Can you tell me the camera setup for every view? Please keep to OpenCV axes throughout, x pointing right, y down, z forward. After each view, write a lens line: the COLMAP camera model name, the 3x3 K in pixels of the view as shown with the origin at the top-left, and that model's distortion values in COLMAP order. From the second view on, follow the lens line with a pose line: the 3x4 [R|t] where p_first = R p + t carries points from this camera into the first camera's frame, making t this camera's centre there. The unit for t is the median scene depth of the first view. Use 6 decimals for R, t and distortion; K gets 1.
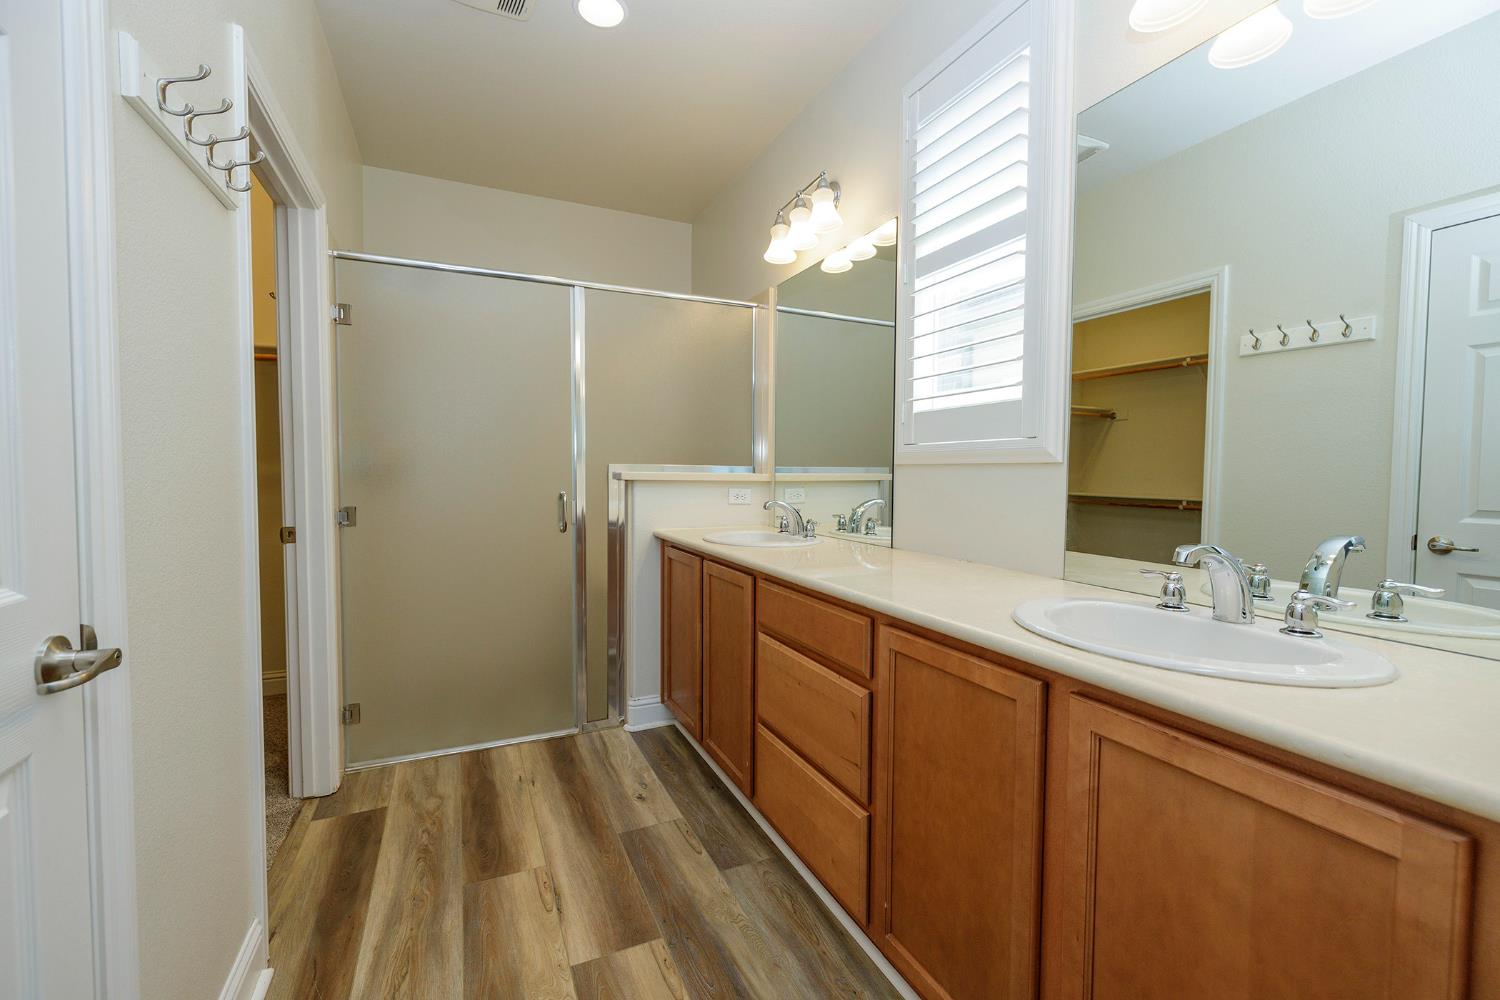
lens RADIAL K [[628.1, 0, 741.0], [0, 628.1, 496.7], [0, 0, 1]] dist [0.001475, 0.000472]
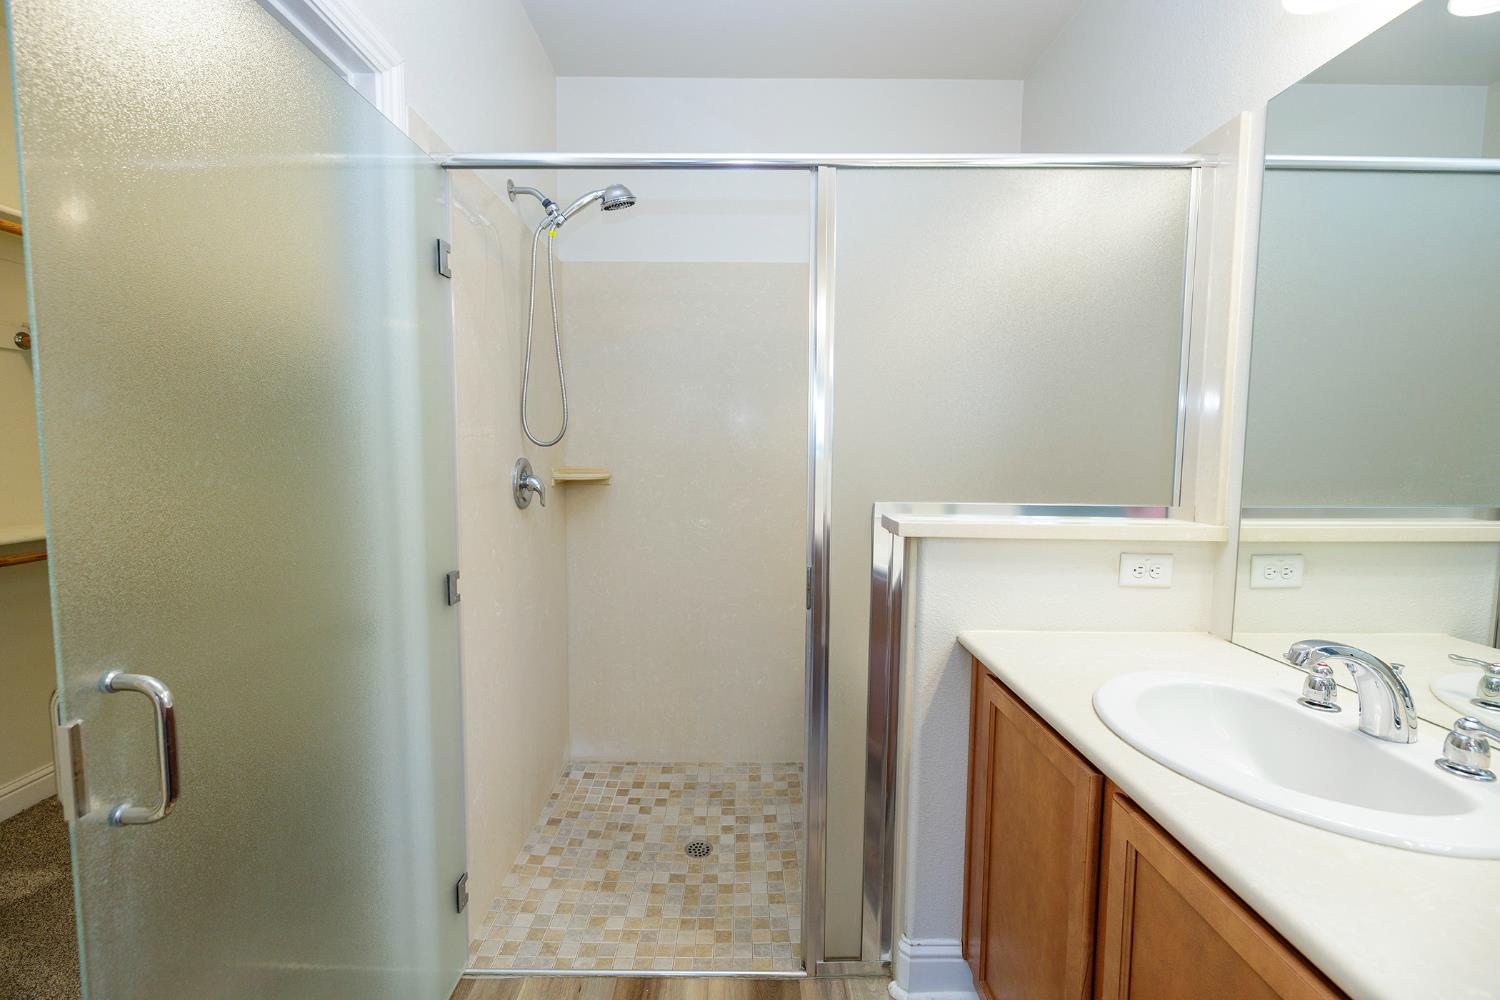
lens RADIAL K [[628.1, 0, 739.7], [0, 628.1, 487.6], [0, 0, 1]] dist [0.001475, 0.000472]
pose [[0.905470, 0.031655, -0.423227, -0.085635], [-0.023316, 0.999419, 0.024868, -0.073044], [0.423769, -0.012649, 0.905682, 0.451652]]
